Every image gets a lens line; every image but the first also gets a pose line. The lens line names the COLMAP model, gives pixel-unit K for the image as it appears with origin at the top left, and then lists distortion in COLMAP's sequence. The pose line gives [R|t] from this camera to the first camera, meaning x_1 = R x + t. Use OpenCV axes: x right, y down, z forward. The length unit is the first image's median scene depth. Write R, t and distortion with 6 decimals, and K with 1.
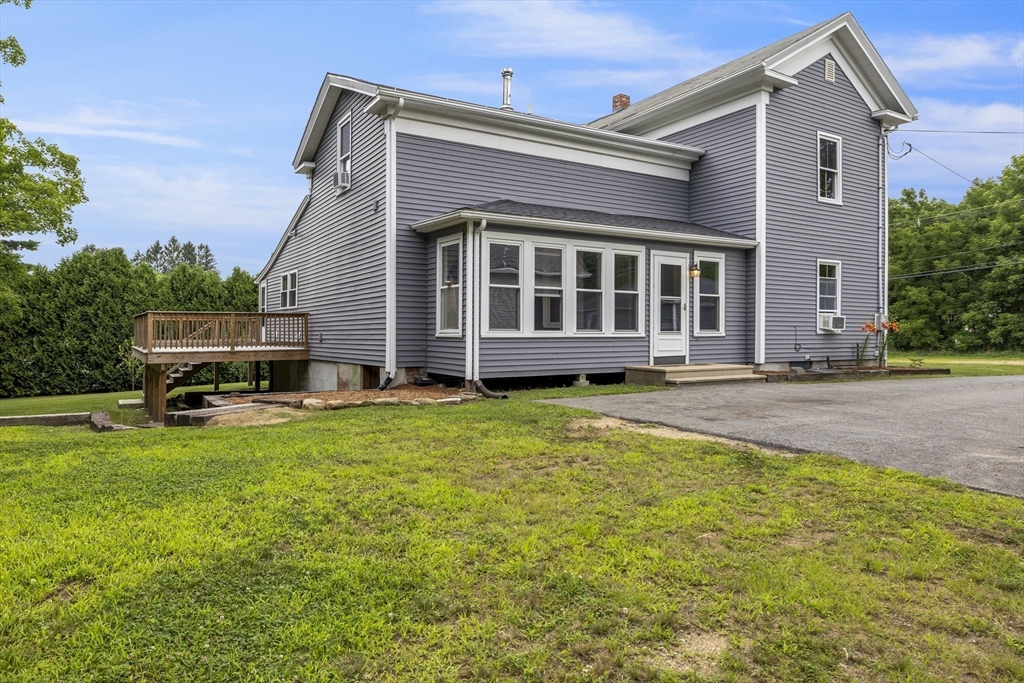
lens RADIAL K [[638.7, 0, 513.7], [0, 638.7, 330.7], [0, 0, 1]] dist [-0.004428, 0.000907]
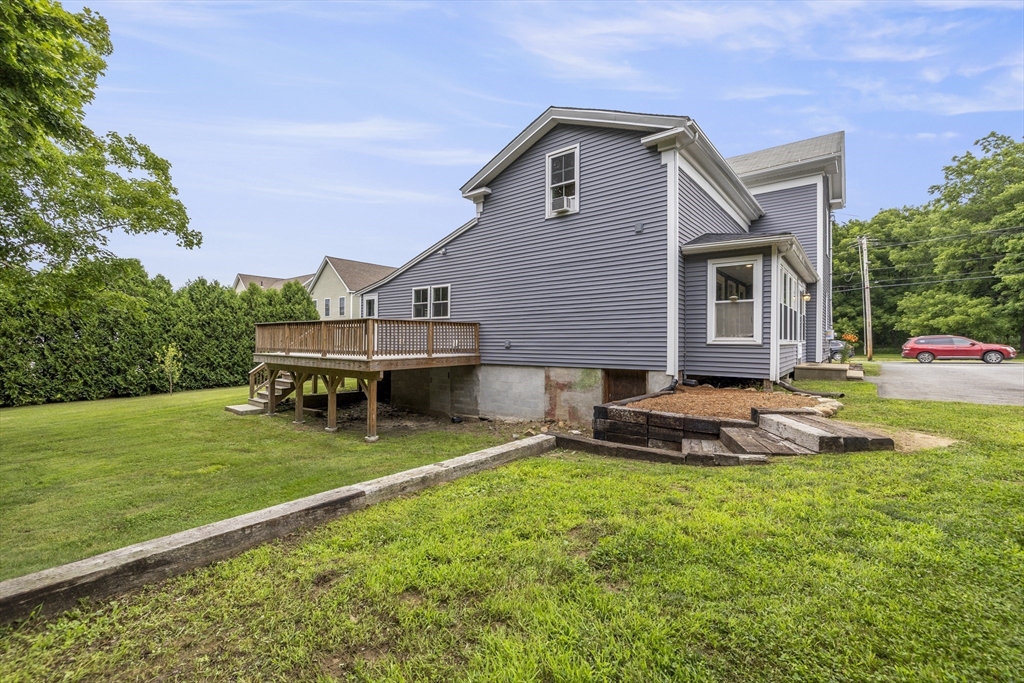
lens RADIAL K [[430.0, 0, 509.6], [0, 430.0, 339.0], [0, 0, 1]] dist [0.000508, 0.000192]
pose [[0.950345, 0.001709, 0.311192, -0.392427], [-0.002250, 0.999997, 0.001379, -0.000163], [-0.311189, -0.002011, 0.950346, 0.205597]]
